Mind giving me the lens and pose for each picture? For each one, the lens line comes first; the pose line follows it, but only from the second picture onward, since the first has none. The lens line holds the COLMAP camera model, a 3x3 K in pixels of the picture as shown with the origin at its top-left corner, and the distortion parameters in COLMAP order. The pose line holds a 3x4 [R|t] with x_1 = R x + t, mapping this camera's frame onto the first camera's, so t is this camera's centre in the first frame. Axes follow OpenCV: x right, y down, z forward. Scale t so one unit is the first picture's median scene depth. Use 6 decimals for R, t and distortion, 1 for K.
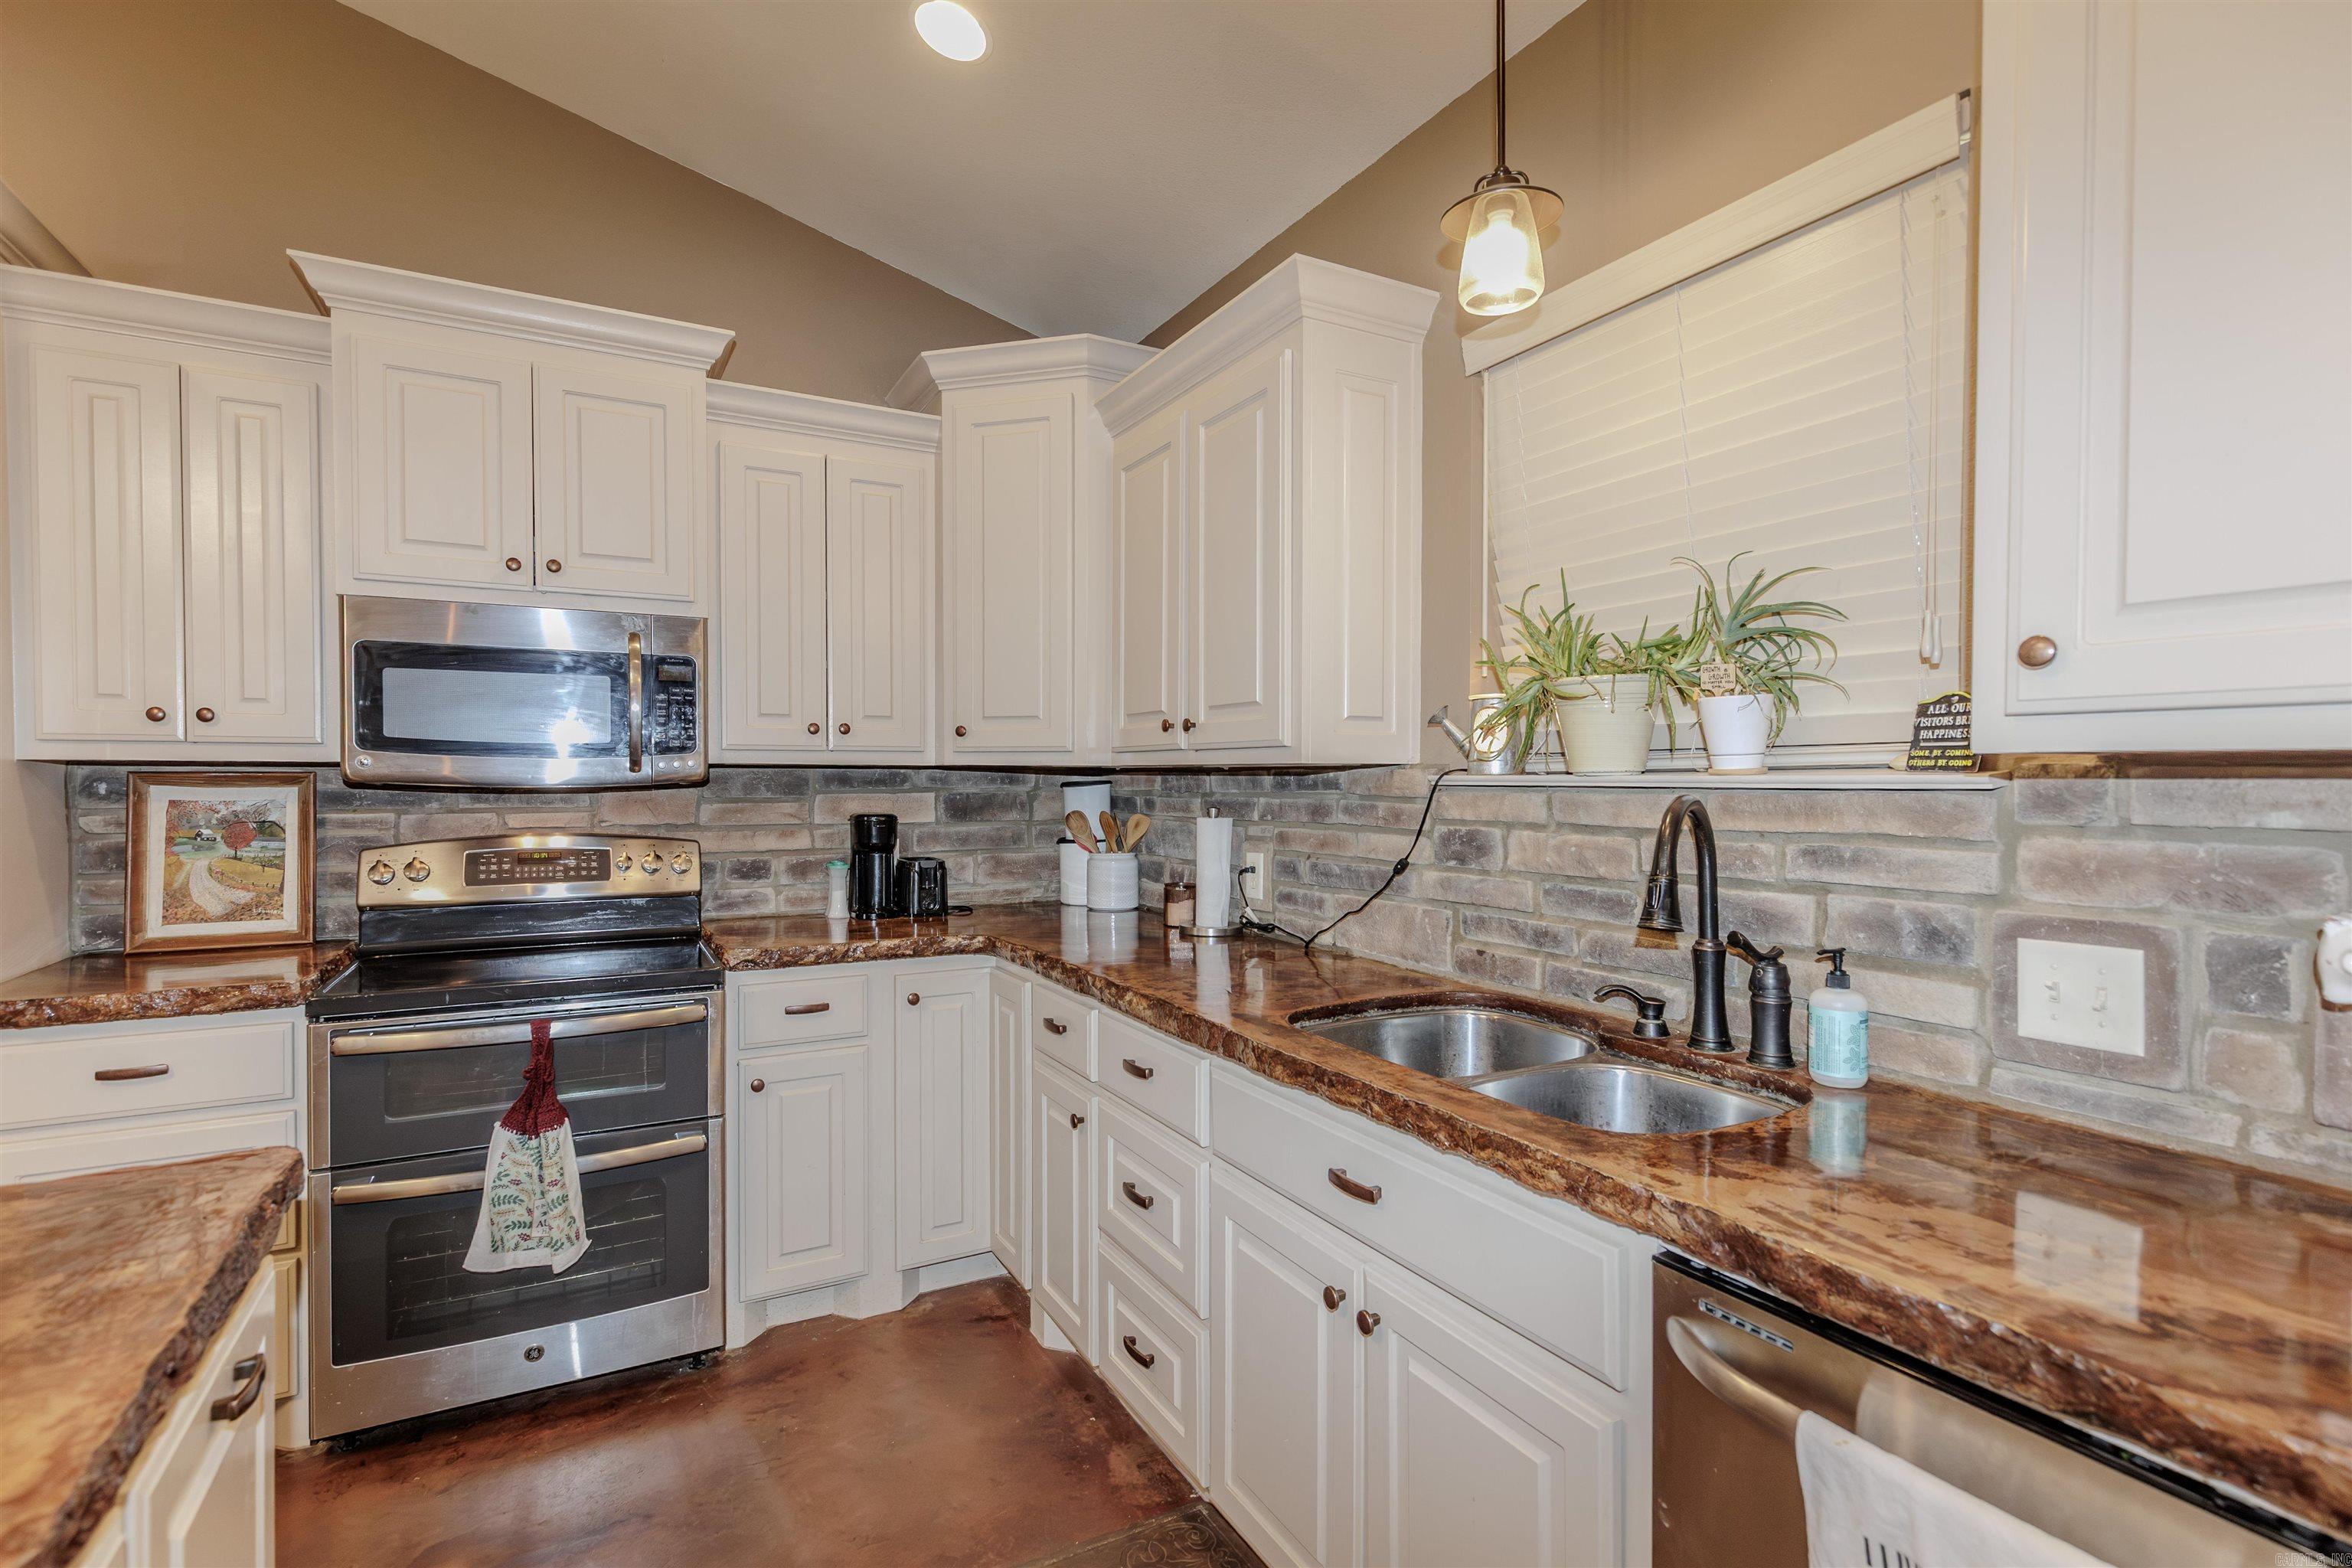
lens RADIAL K [[1071.5, 0, 1169.1], [0, 1071.5, 789.1], [0, 0, 1]] dist [0.003881, -0.001362]
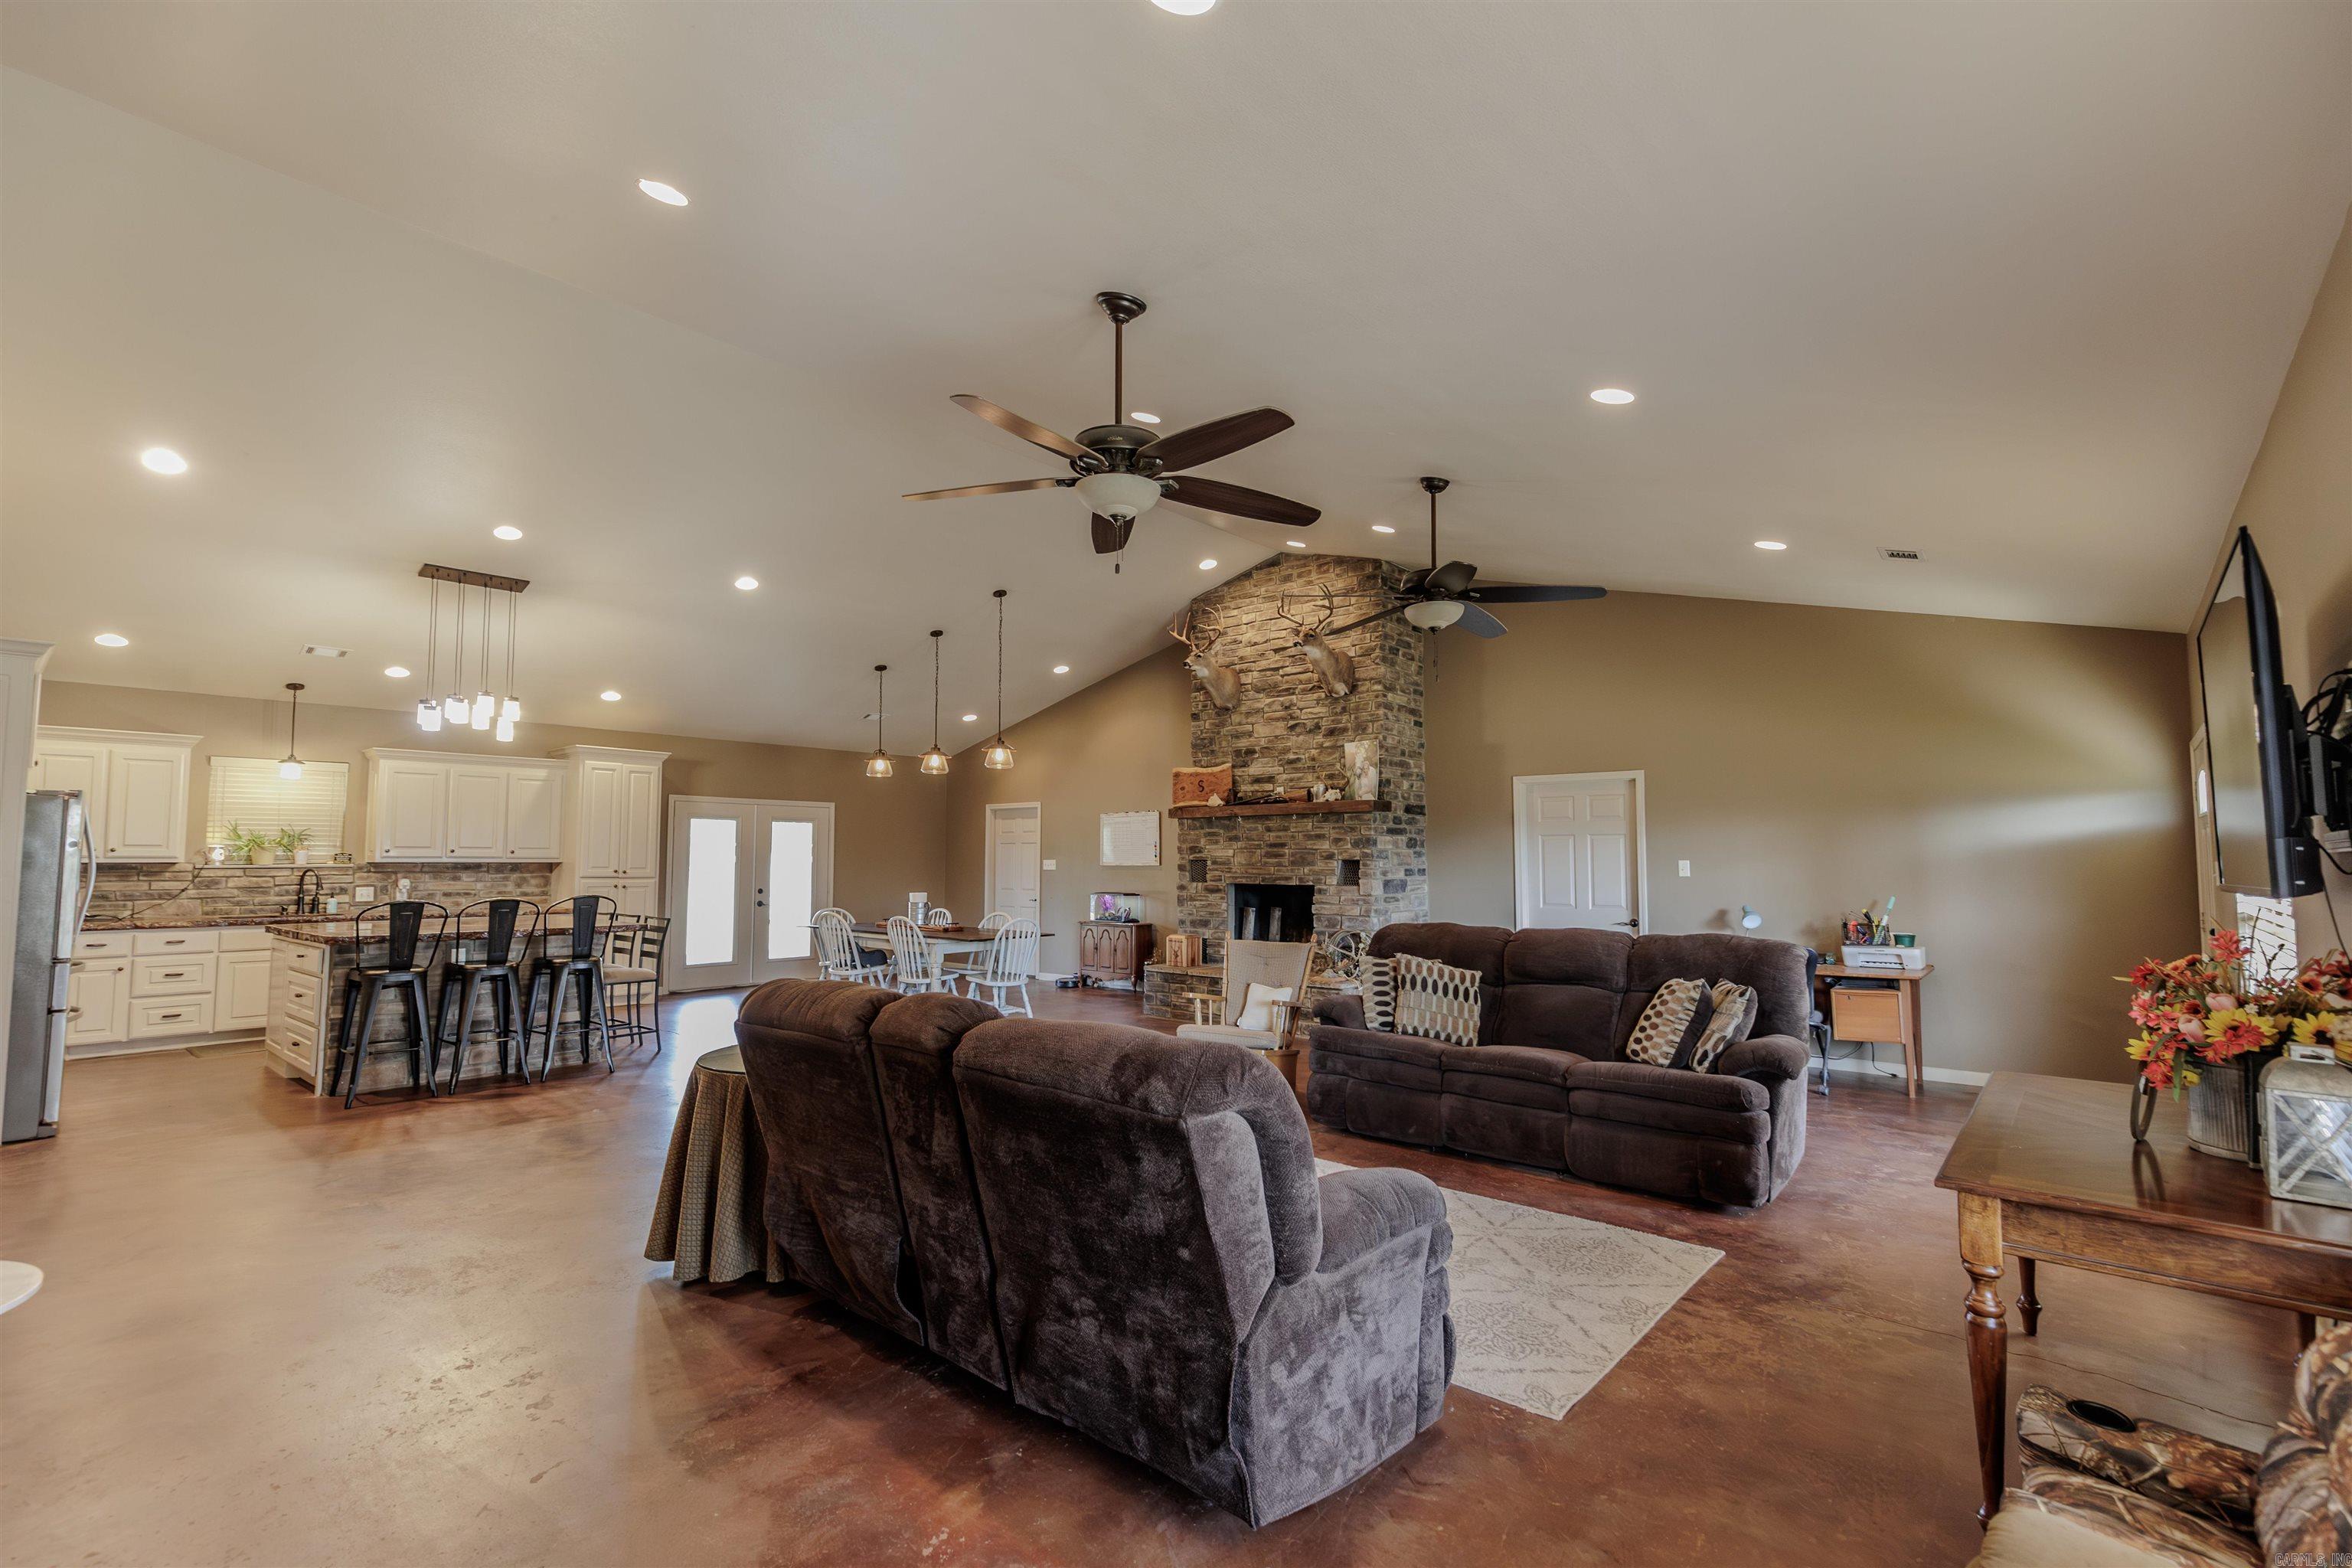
lens RADIAL K [[1071.5, 0, 1184.0], [0, 1071.5, 788.0], [0, 0, 1]] dist [0.003881, -0.001362]
pose [[-0.342473, 0.061399, 0.937519, -4.030134], [0.012627, 0.998073, -0.060752, -0.010330], [-0.939443, -0.008968, -0.342588, -0.885550]]
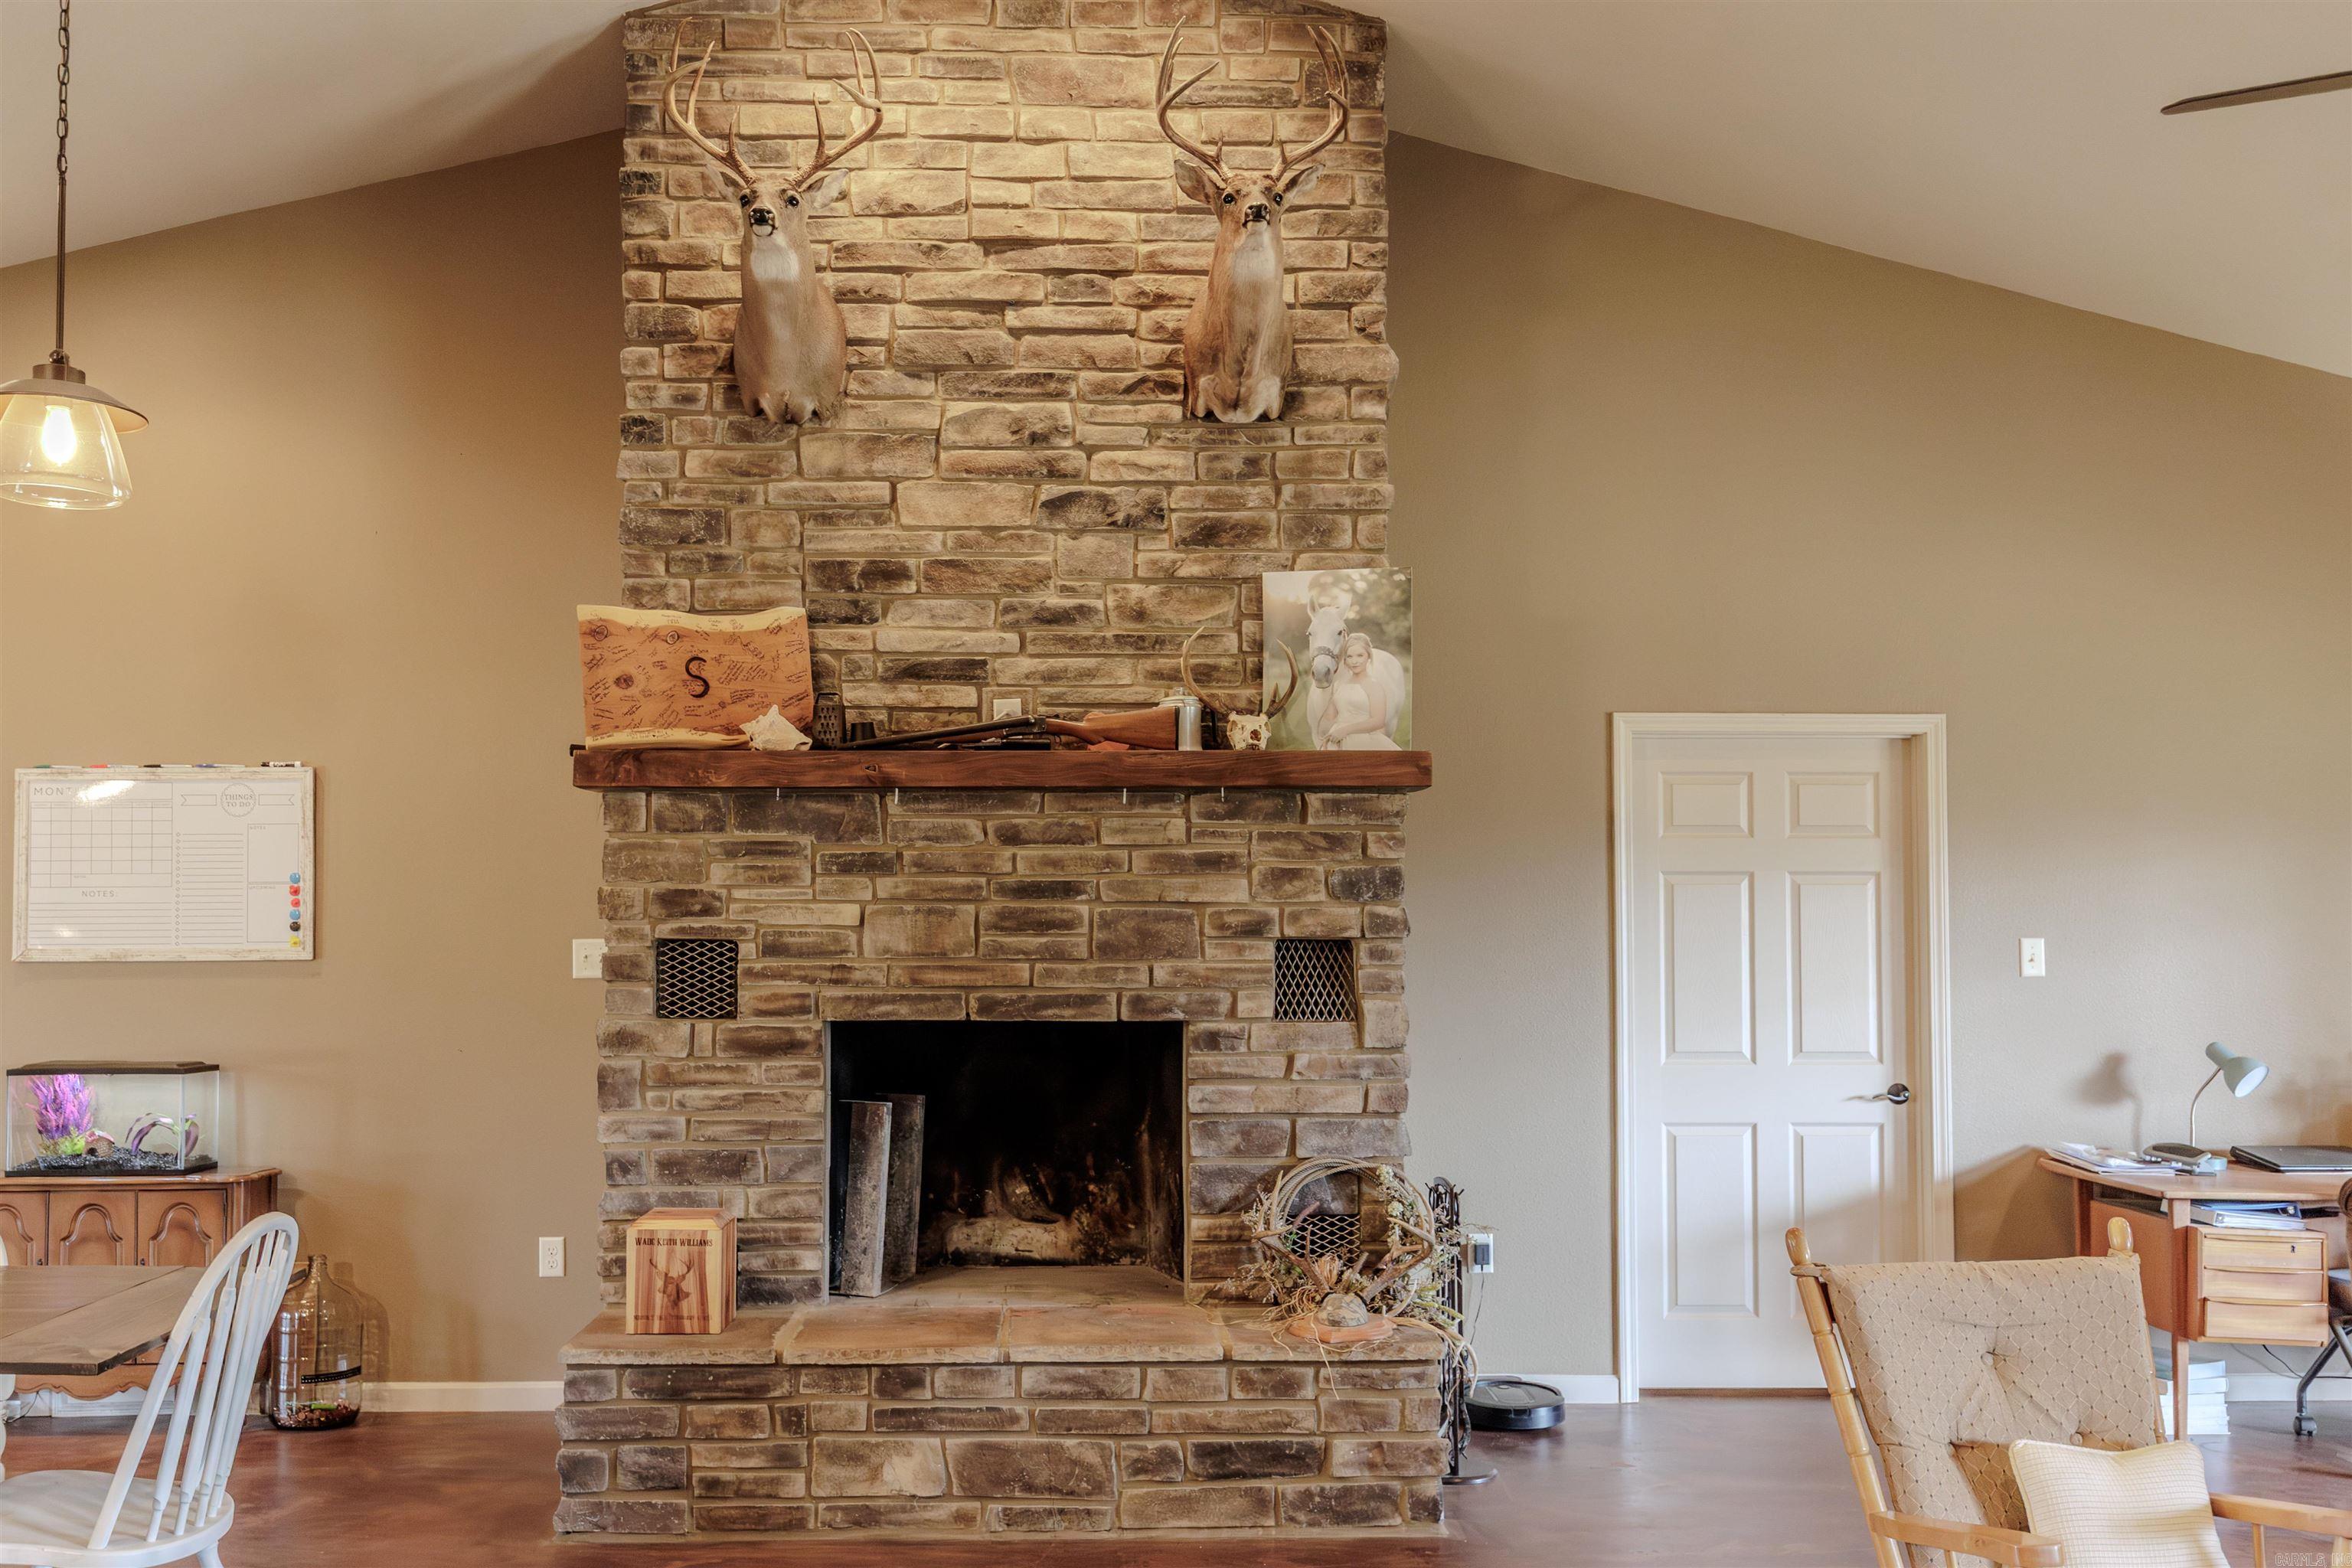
lens RADIAL K [[2098.1, 0, 1092.4], [0, 2098.1, 856.0], [0, 0, 1]] dist [0.017588, -0.017831]
pose [[-0.889481, 0.017962, 0.456618, -1.678187], [0.006949, 0.999643, -0.025787, -0.012499], [-0.456919, -0.019765, -0.889289, -0.551044]]
